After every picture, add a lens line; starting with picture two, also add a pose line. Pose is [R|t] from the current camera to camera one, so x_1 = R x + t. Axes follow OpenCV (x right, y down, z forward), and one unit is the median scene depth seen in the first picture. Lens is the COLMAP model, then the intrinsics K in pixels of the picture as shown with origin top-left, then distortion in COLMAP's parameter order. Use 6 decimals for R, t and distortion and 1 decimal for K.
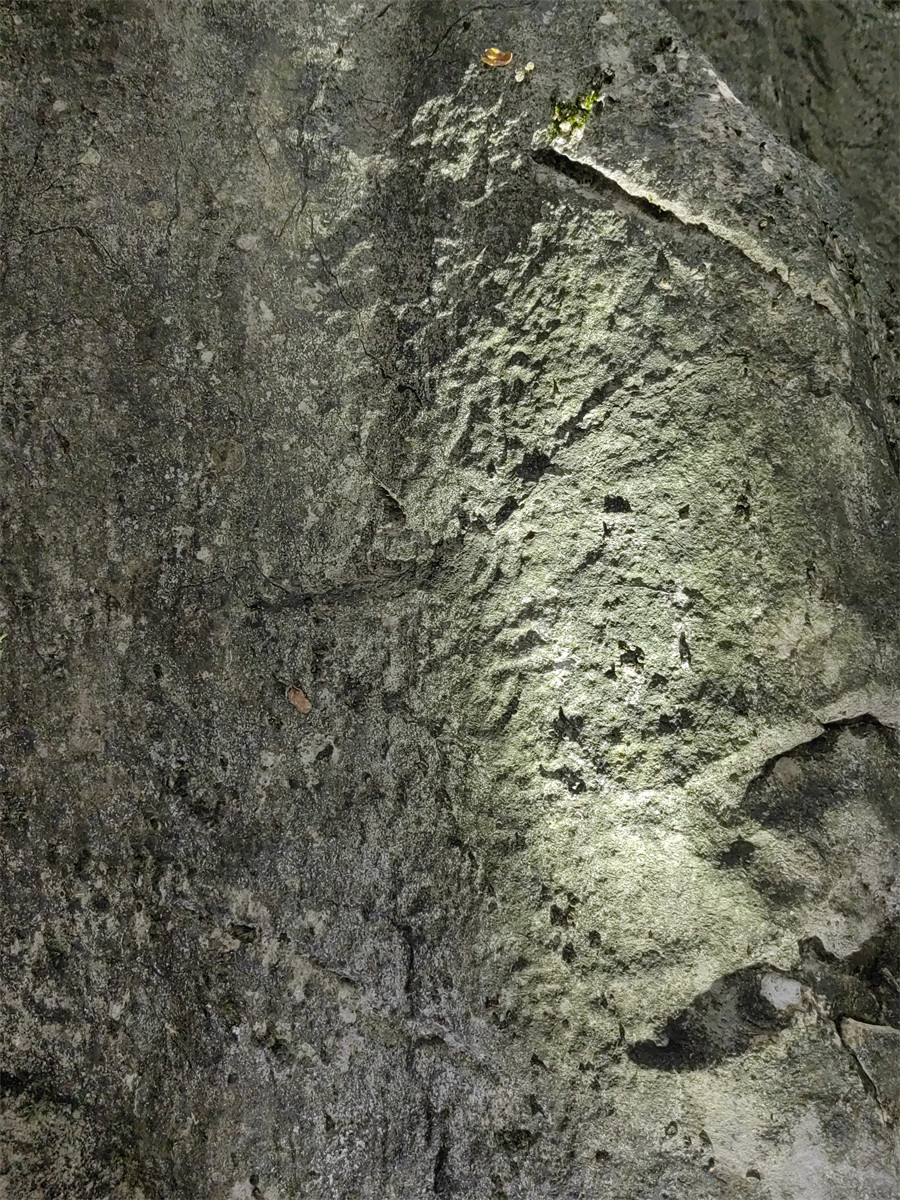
lens RADIAL K [[955.4, 0, 442.8], [0, 955.4, 582.6], [0, 0, 1]] dist [0.045031, -0.068084]
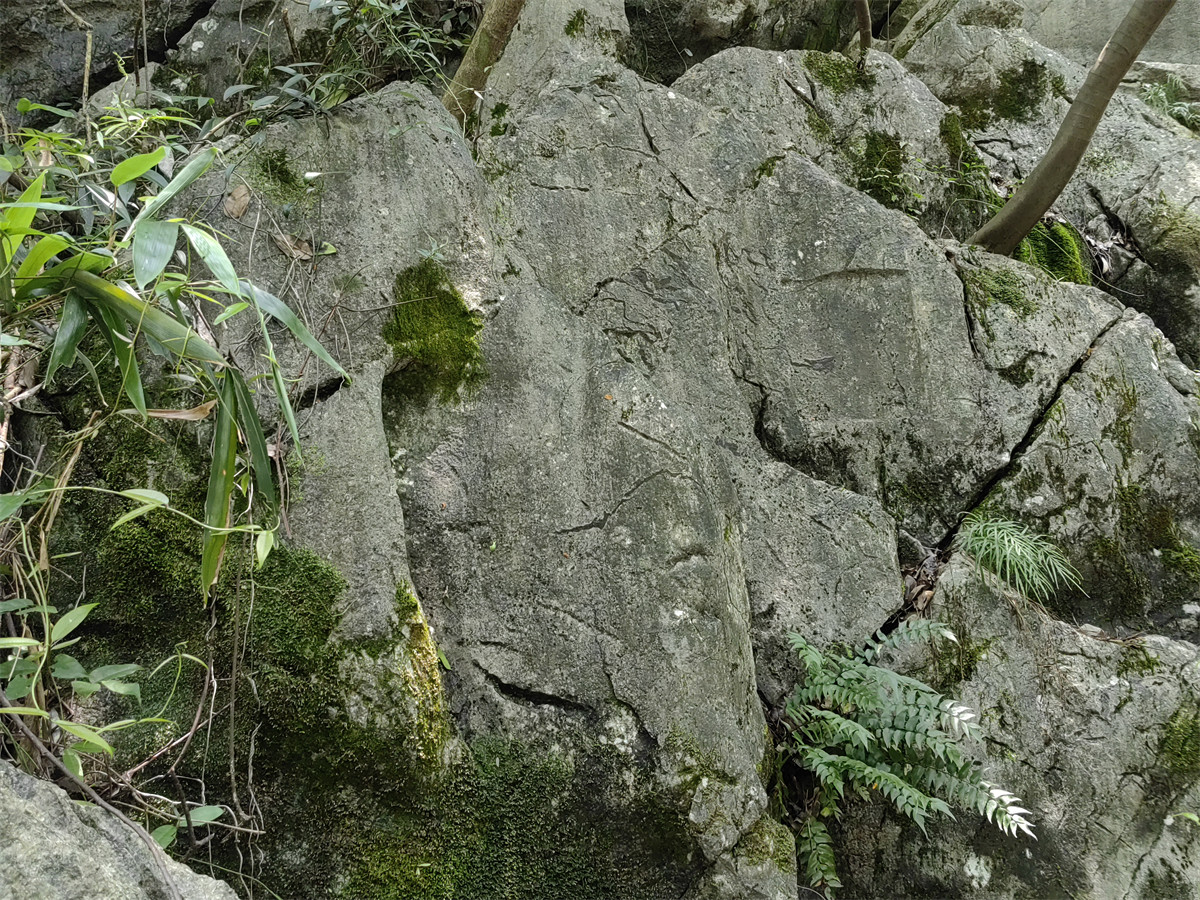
lens RADIAL K [[955.4, 0, 604.2], [0, 955.4, 445.3], [0, 0, 1]] dist [0.045031, -0.068084]
pose [[0.999108, -0.033741, 0.025410, -0.070167], [0.037293, 0.987115, -0.155605, 0.281856], [-0.019833, 0.156414, 0.987492, -2.935544]]
